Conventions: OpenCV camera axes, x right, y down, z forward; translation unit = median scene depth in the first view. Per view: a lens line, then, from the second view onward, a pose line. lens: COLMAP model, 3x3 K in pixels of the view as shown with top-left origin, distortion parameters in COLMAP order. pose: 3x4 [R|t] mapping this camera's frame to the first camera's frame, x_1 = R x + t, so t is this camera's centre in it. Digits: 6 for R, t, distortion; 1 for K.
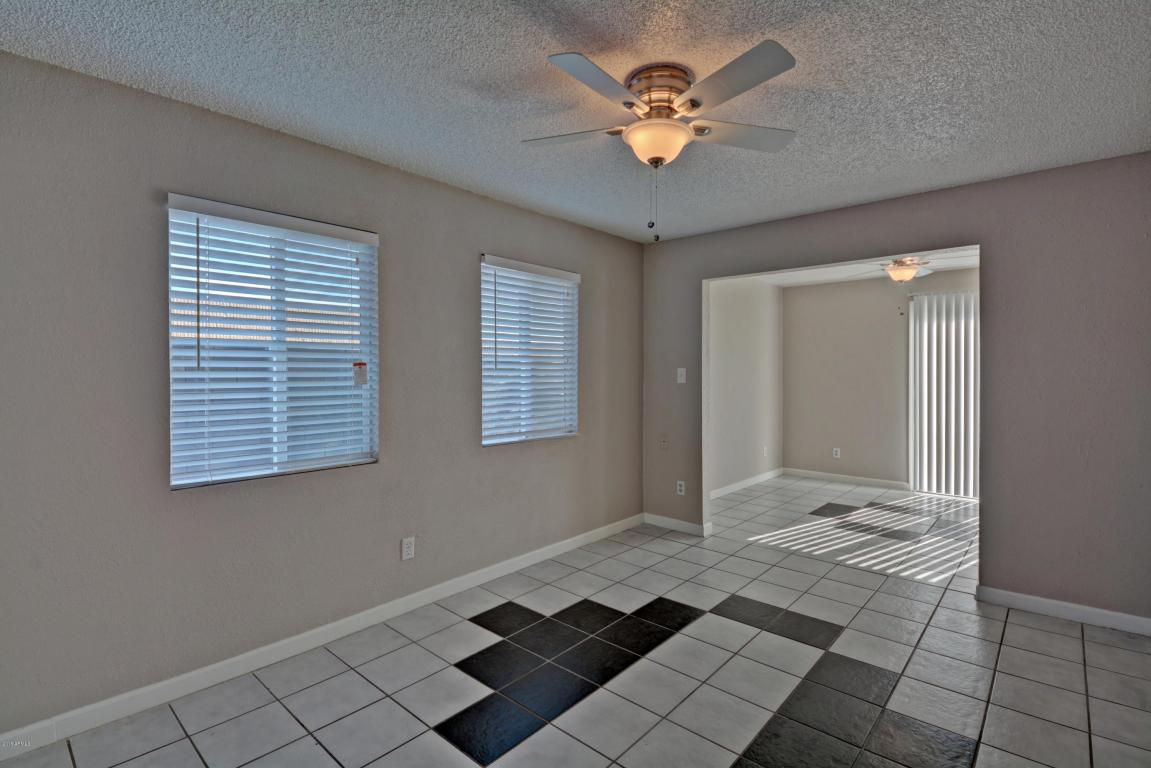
lens RADIAL K [[558.2, 0, 577.4], [0, 558.2, 378.5], [0, 0, 1]] dist [0.044700, -0.040525]
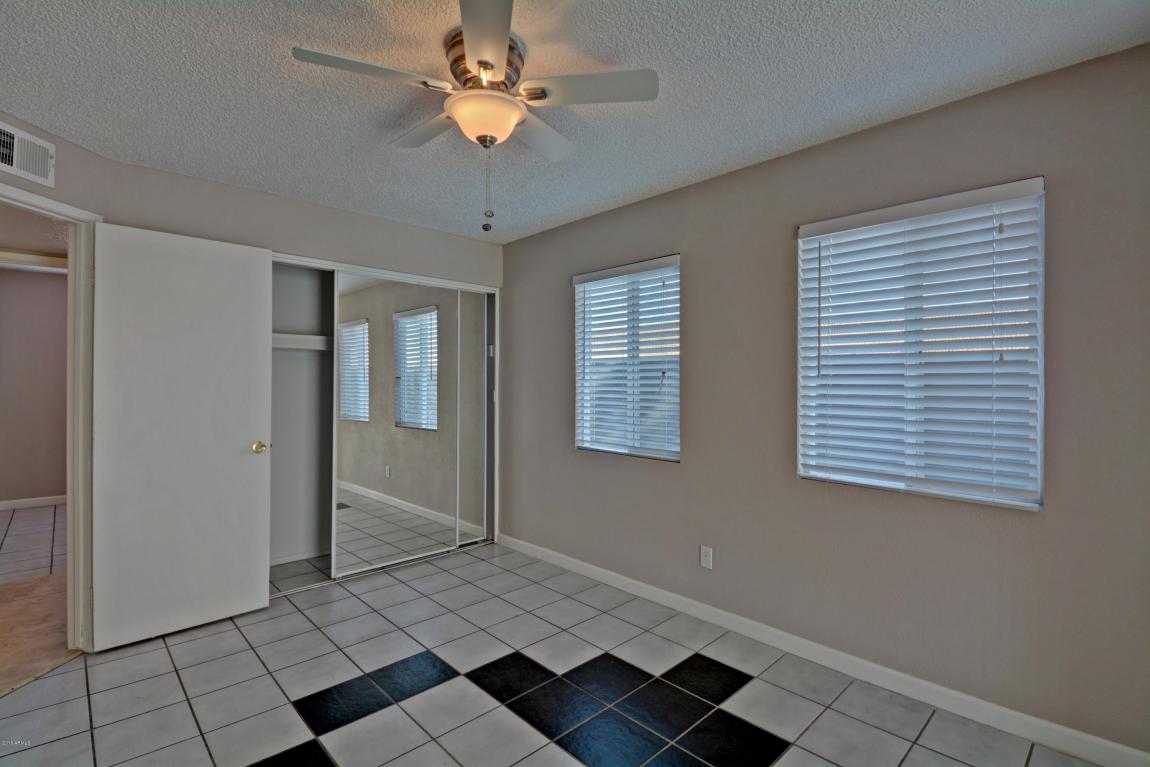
lens RADIAL K [[557.7, 0, 576.9], [0, 557.7, 378.0], [0, 0, 1]] dist [0.044700, -0.040525]
pose [[-0.117397, 0.003263, -0.993080, 0.707632], [-0.006662, 0.999970, 0.004073, -0.017684], [0.993063, 0.007094, -0.117372, 0.882510]]
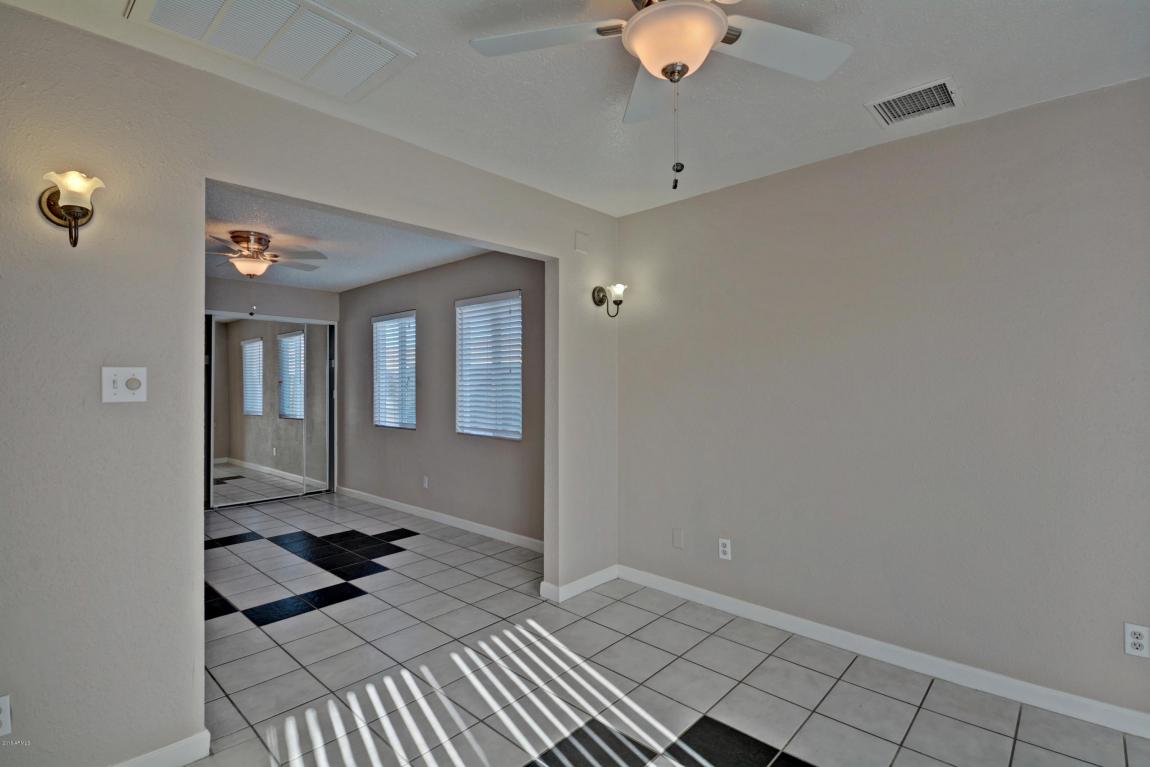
lens RADIAL K [[557.7, 0, 576.9], [0, 557.7, 378.0], [0, 0, 1]] dist [0.044700, -0.040525]
pose [[-0.050443, -0.003019, -0.998722, 1.425206], [-0.002602, 0.999992, -0.002891, -0.021022], [0.998724, 0.002453, -0.050450, 1.558195]]
